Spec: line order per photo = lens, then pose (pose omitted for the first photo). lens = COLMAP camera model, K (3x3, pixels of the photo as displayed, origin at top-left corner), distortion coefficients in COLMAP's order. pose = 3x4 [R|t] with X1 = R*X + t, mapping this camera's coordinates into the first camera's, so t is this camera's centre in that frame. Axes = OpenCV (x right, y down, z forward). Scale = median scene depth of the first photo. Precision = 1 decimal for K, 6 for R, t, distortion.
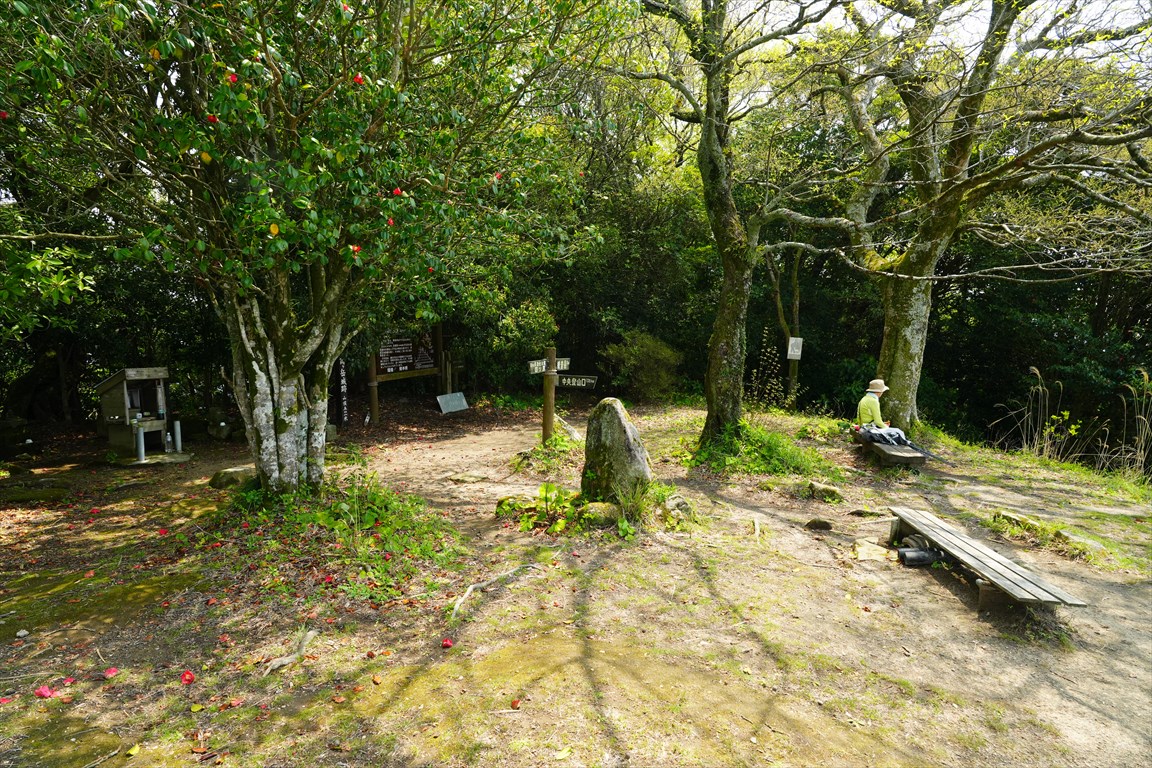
lens RADIAL K [[619.8, 0, 574.6], [0, 619.8, 383.6], [0, 0, 1]] dist [0.005222, -0.000295]
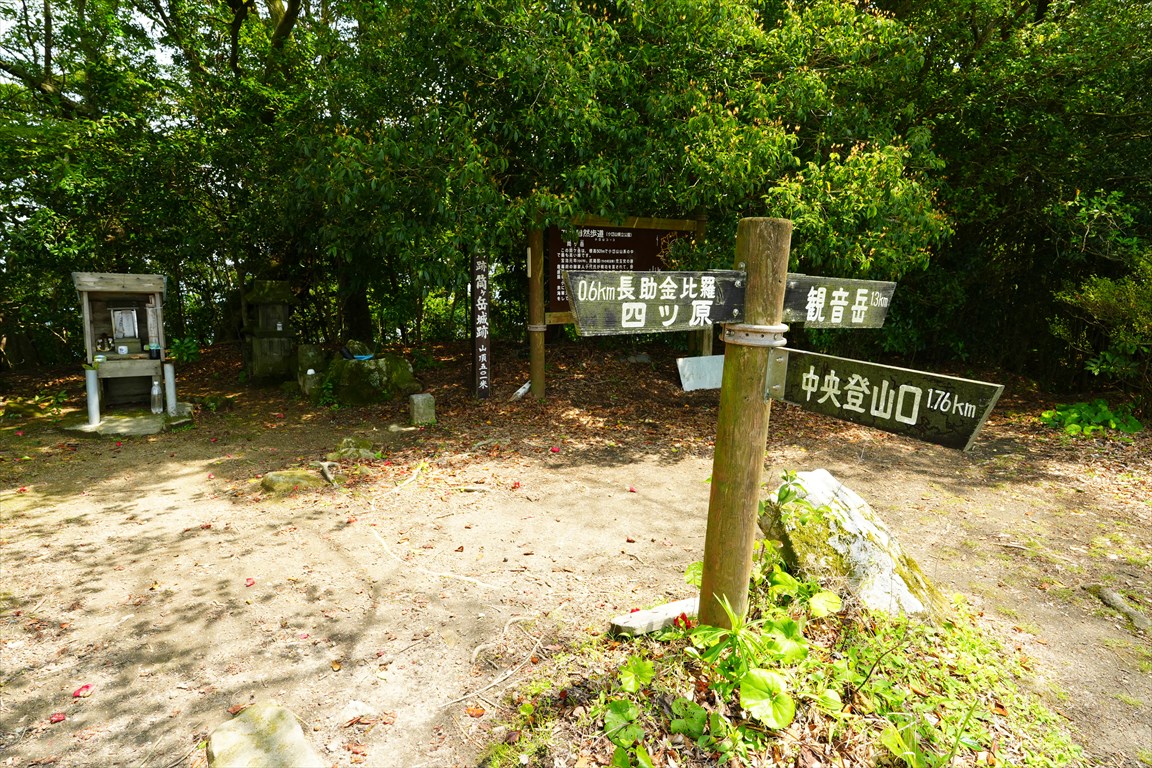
lens RADIAL K [[619.8, 0, 578.3], [0, 619.8, 382.6], [0, 0, 1]] dist [0.005222, -0.000295]
pose [[0.814067, 0.125154, -0.567125, 0.025463], [-0.075042, 0.990986, 0.110976, -0.014784], [0.575902, -0.047784, 0.816121, 0.561610]]
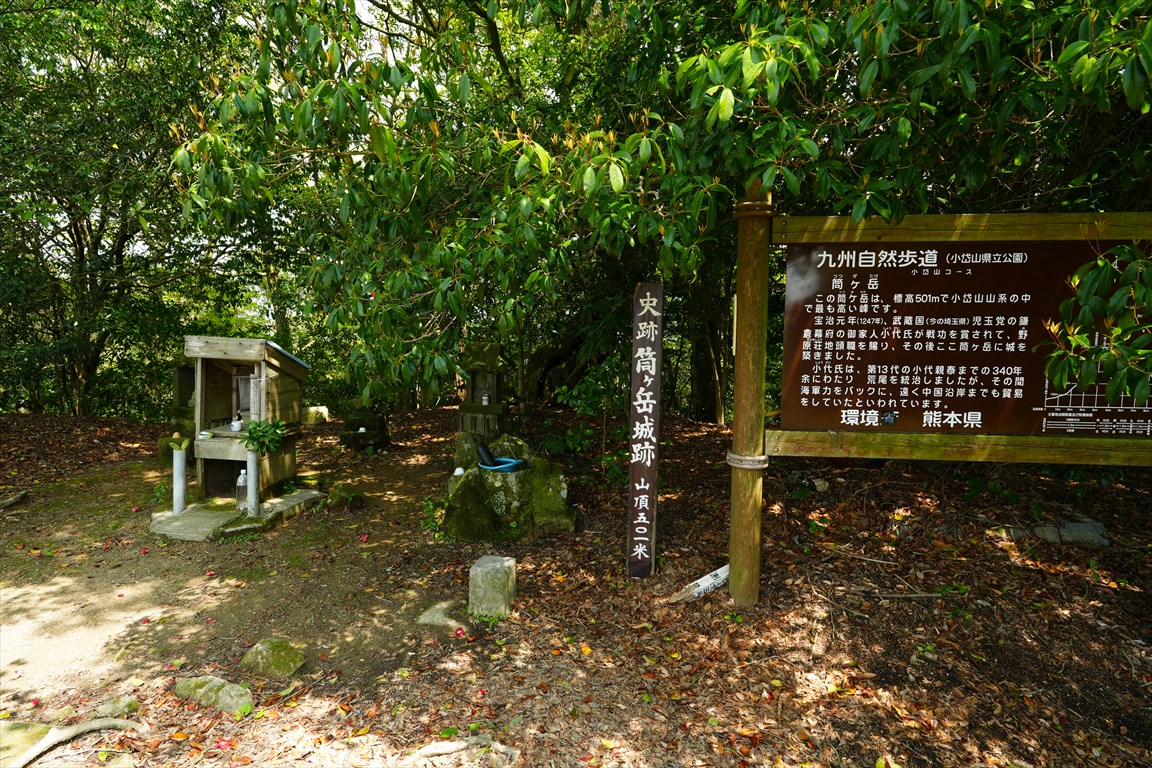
lens RADIAL K [[619.8, 0, 575.7], [0, 619.8, 379.5], [0, 0, 1]] dist [0.005222, -0.000295]
pose [[0.247366, 0.115749, -0.961984, -0.091086], [-0.102253, 0.990413, 0.092876, -0.049912], [0.963512, 0.075391, 0.256830, 0.851611]]
